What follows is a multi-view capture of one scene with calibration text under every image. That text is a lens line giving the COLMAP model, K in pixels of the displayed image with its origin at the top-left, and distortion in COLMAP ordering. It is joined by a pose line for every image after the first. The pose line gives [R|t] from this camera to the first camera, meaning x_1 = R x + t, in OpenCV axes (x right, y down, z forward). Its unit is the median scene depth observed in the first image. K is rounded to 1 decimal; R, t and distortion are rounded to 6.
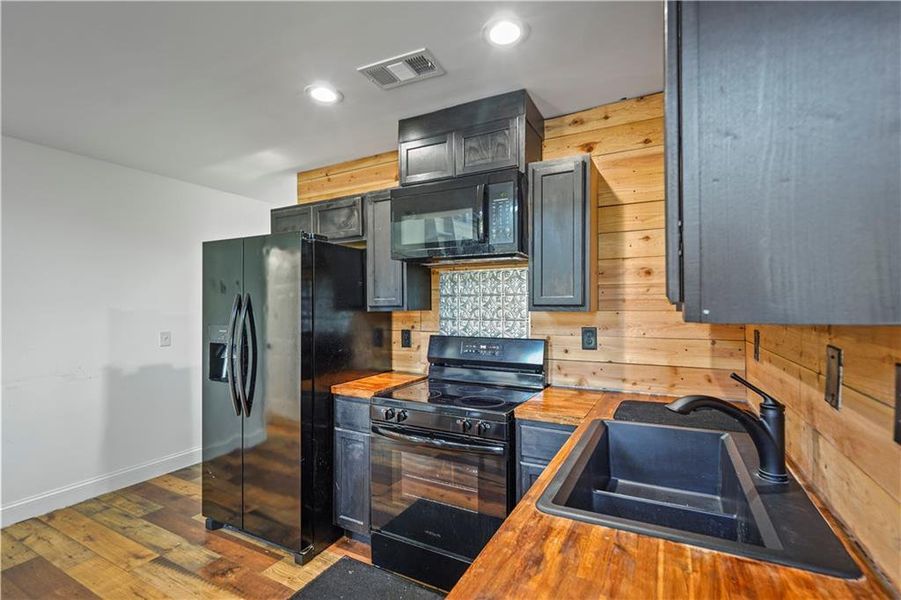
lens RADIAL K [[418.6, 0, 451.8], [0, 418.6, 305.6], [0, 0, 1]] dist [-0.002799, 0.002254]
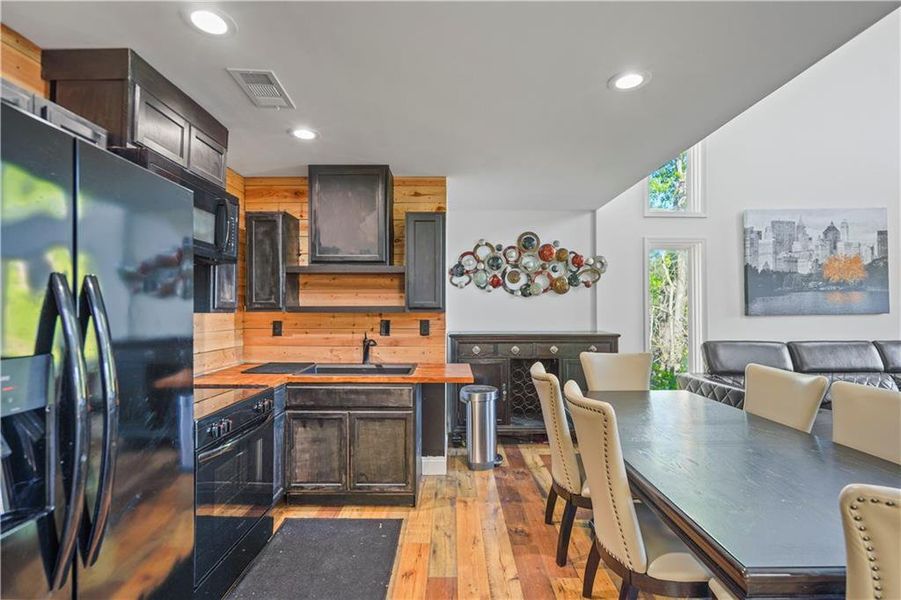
lens RADIAL K [[418.6, 0, 450.5], [0, 418.6, 304.3], [0, 0, 1]] dist [-0.002799, 0.002254]
pose [[-0.476297, 0.011167, 0.879214, -1.086112], [-0.002354, 0.999900, -0.013975, 0.003713], [-0.879281, -0.008726, -0.476223, 0.921849]]
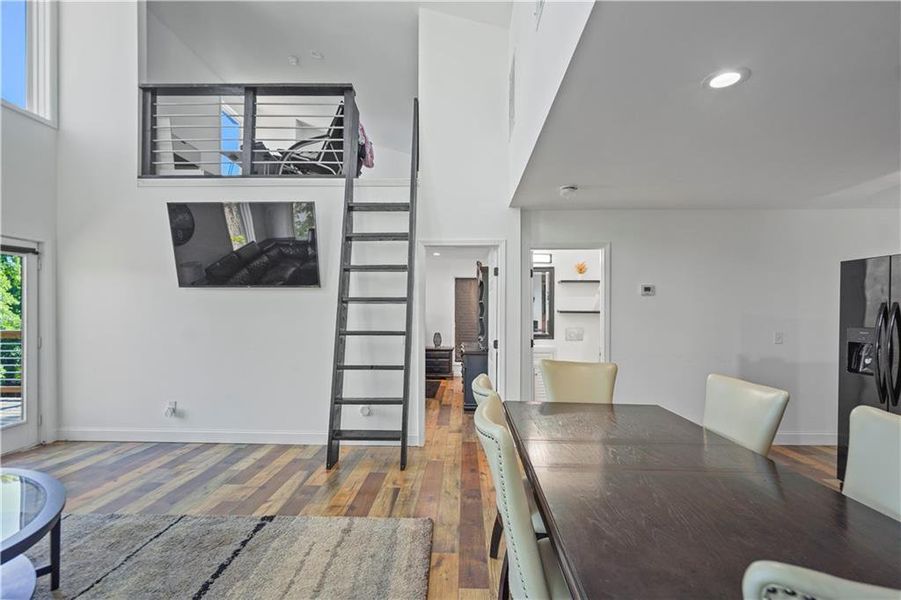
lens RADIAL K [[433.7, 0, 458.1], [0, 433.7, 307.9], [0, 0, 1]] dist [0.003812, 0.001672]
pose [[0.461019, -0.005818, -0.887371, 0.043826], [-0.001644, 0.999971, -0.007410, 0.000955], [0.887389, 0.004875, 0.460996, -0.713147]]
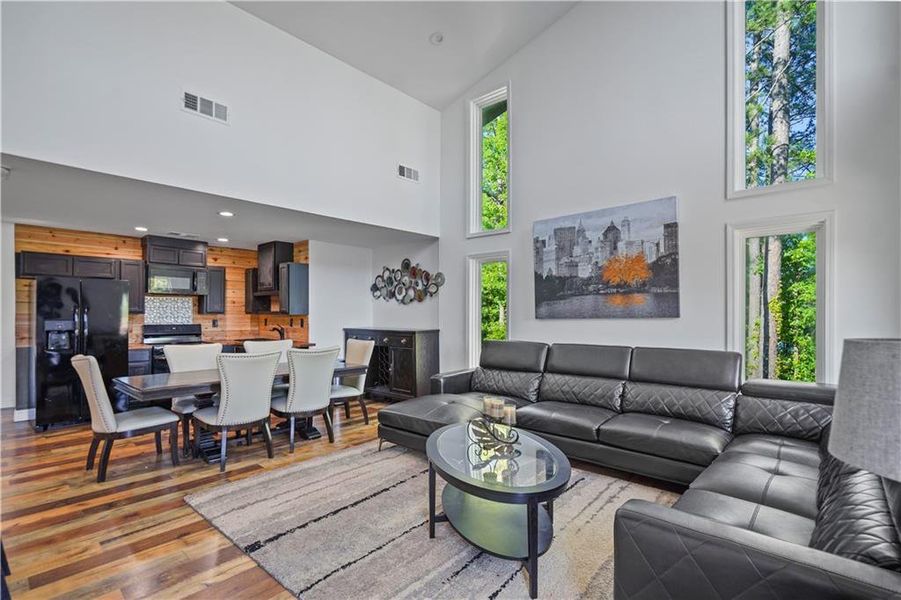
lens RADIAL K [[418.6, 0, 452.0], [0, 418.6, 311.9], [0, 0, 1]] dist [-0.002799, 0.002254]
pose [[0.226677, 0.007198, 0.973943, -2.221542], [-0.005280, 0.999967, -0.006161, 0.006897], [-0.973956, -0.003745, 0.226708, -1.339331]]
